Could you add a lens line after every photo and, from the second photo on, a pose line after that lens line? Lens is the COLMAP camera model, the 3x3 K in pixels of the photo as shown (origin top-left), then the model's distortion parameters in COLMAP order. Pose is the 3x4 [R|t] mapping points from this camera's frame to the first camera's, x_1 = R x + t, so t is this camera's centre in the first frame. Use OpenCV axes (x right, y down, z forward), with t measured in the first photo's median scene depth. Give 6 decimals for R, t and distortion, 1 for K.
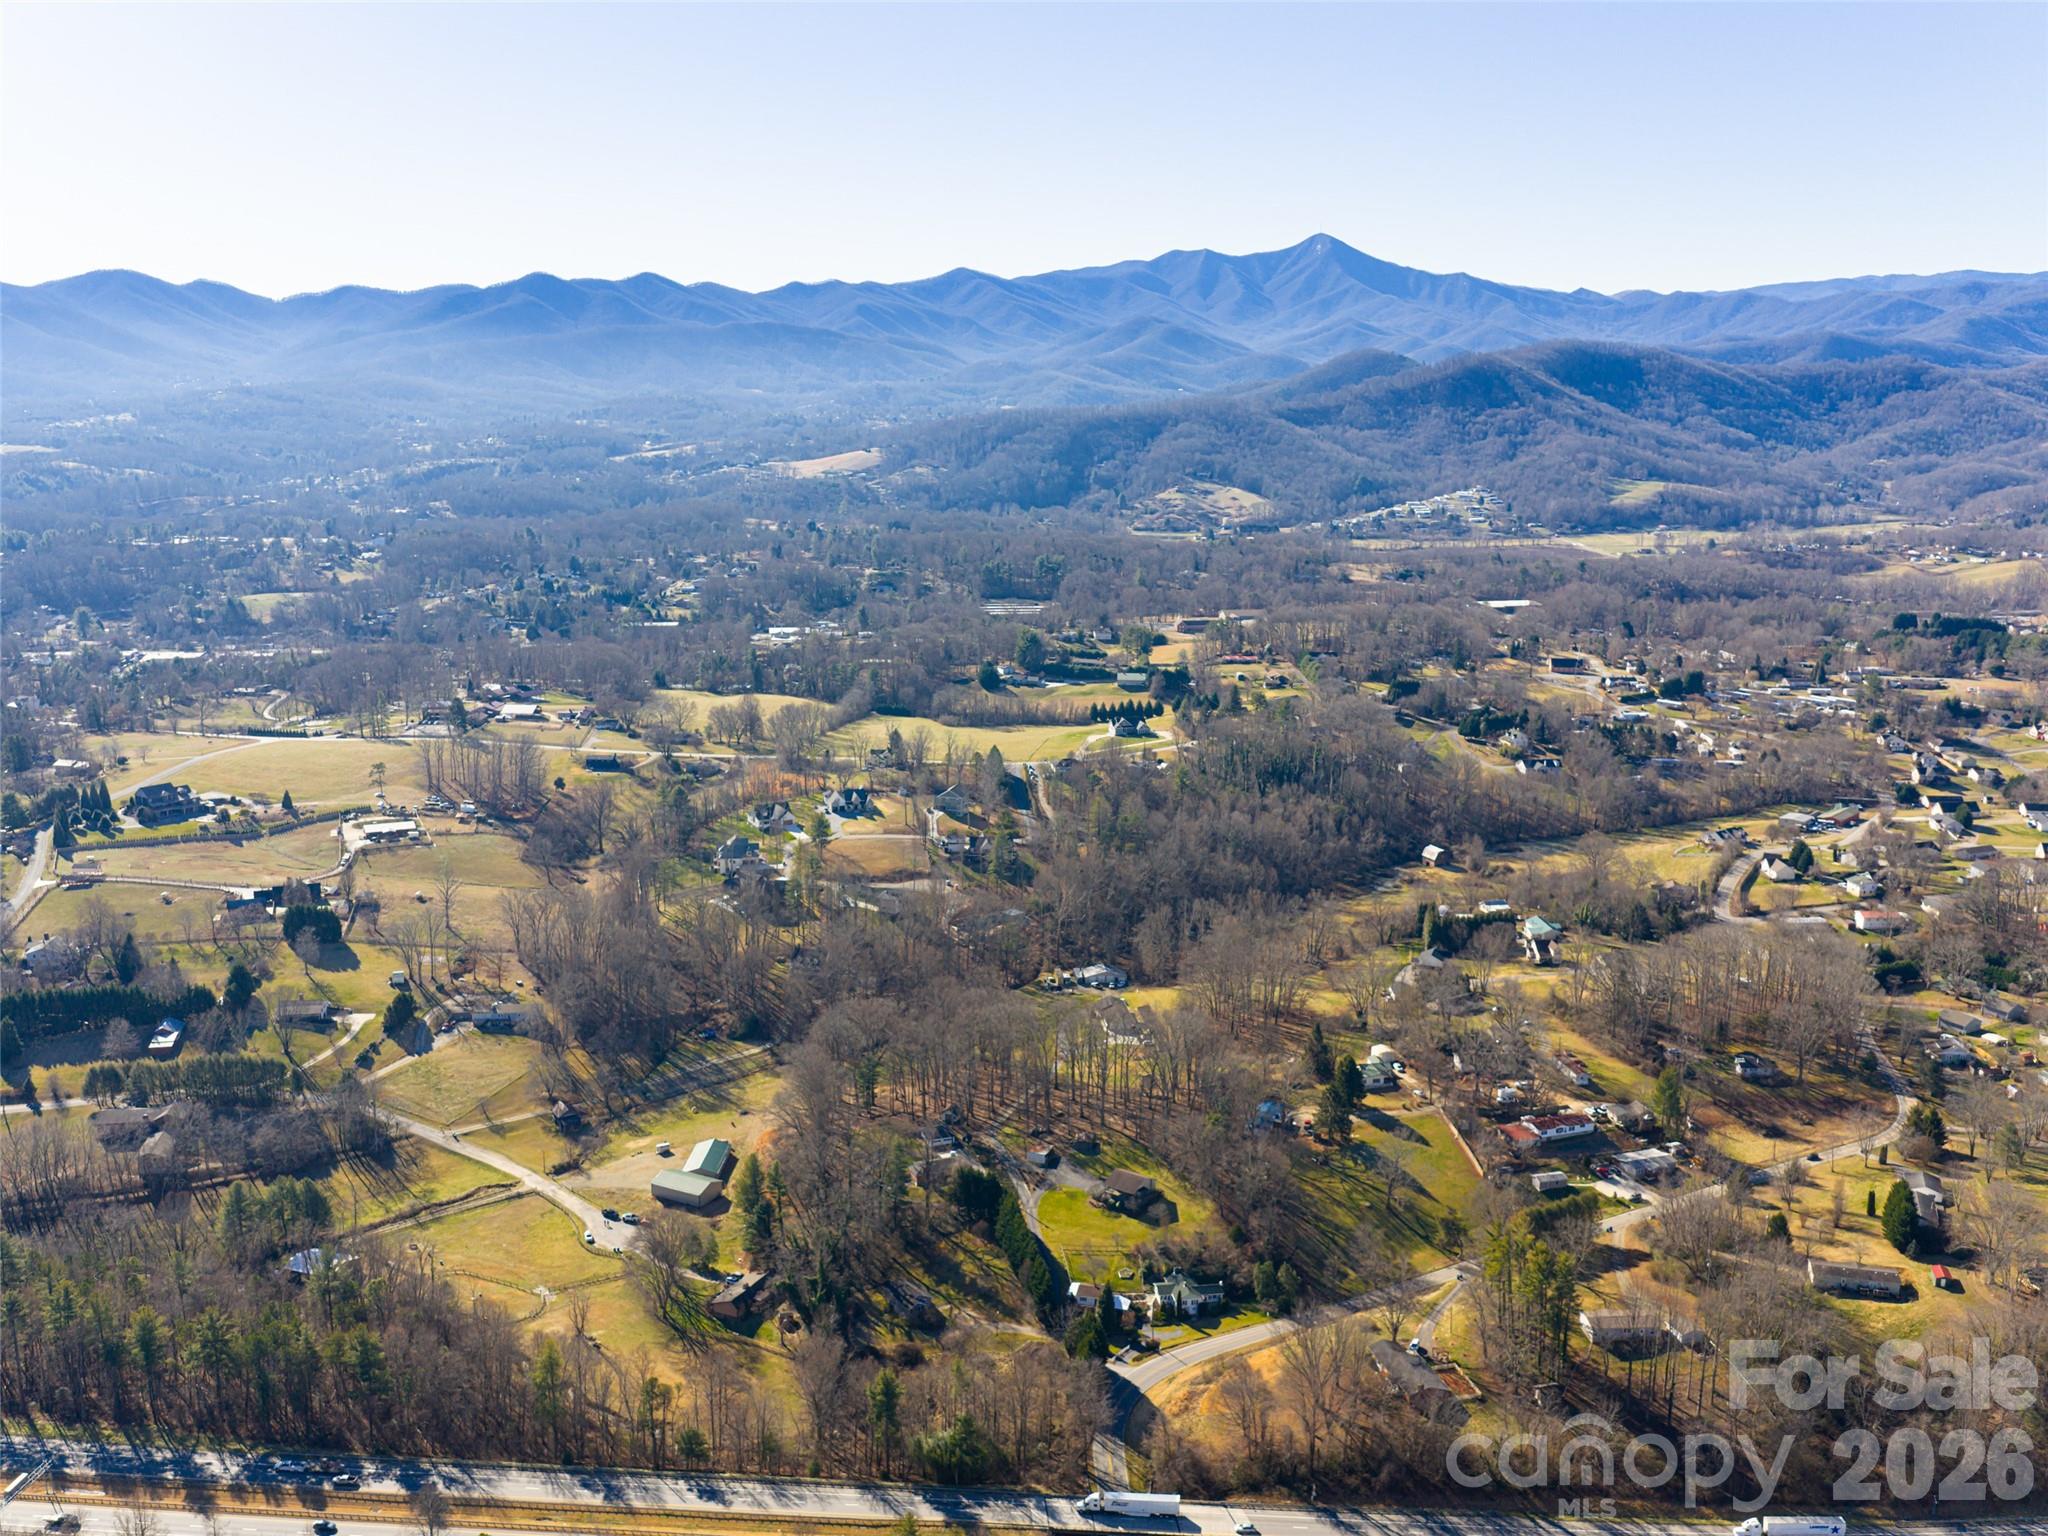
lens RADIAL K [[1904.9, 0, 1023.9], [0, 1904.9, 778.3], [0, 0, 1]] dist [0.015174, 0.000000]
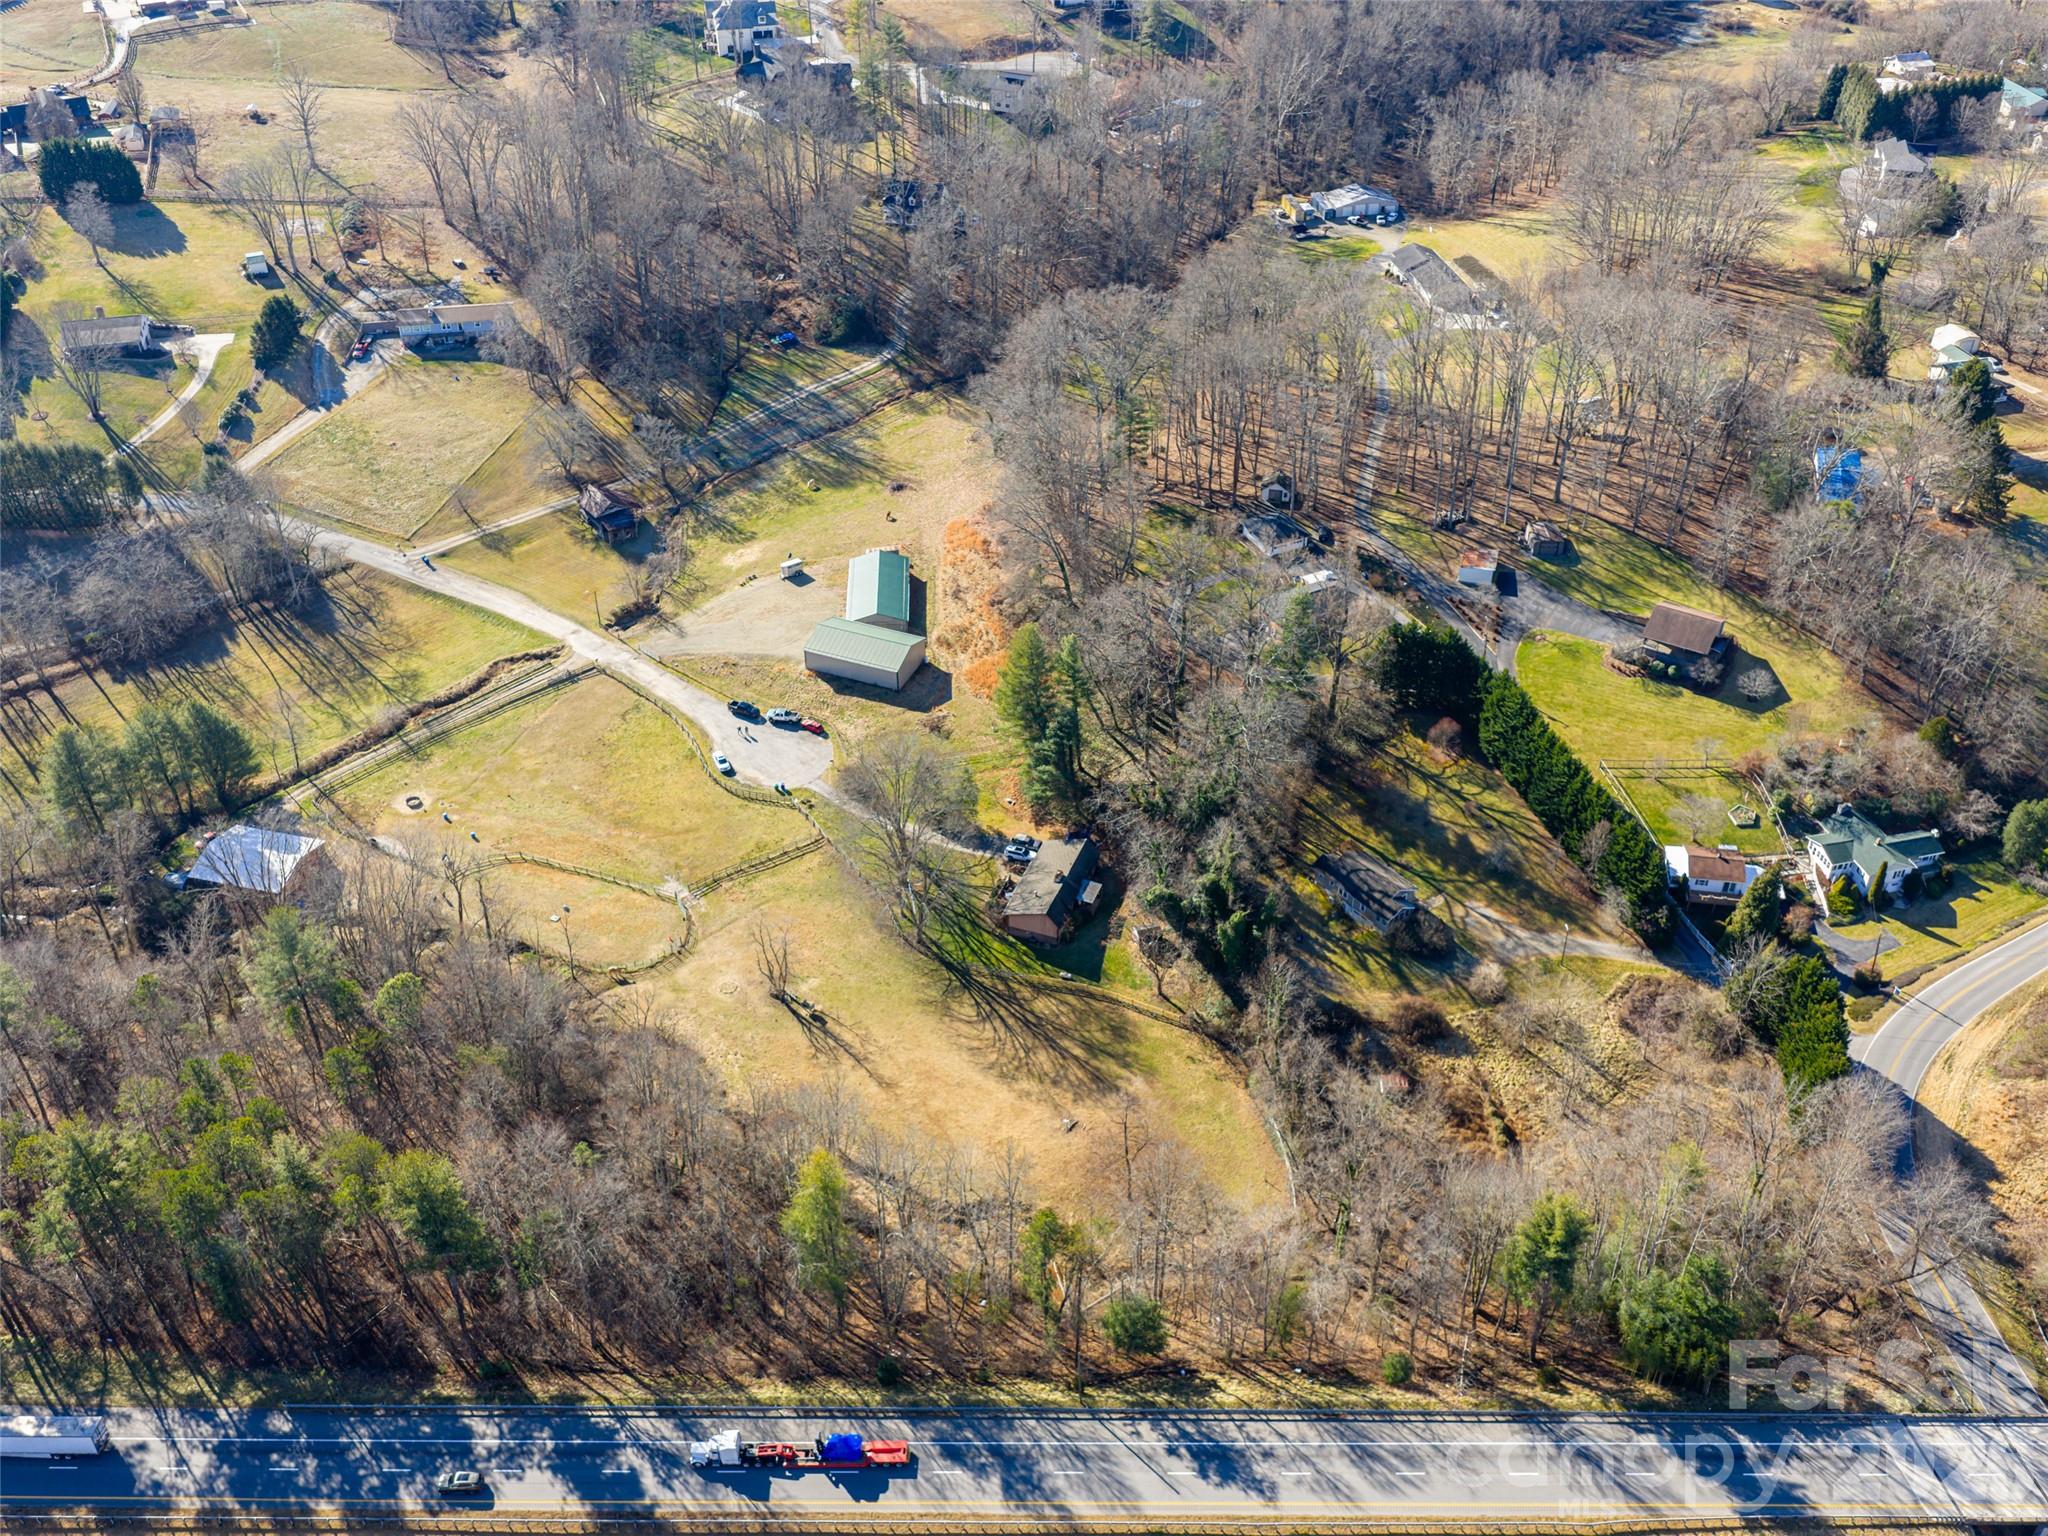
lens RADIAL K [[1904.9, 0, 1013.0], [0, 1904.9, 763.2], [0, 0, 1]] dist [0.015174, 0.000000]
pose [[0.996405, -0.060068, 0.059740, -0.163427], [0.030415, 0.911795, 0.409518, 0.009927], [-0.079070, -0.406229, 0.910344, 0.443473]]
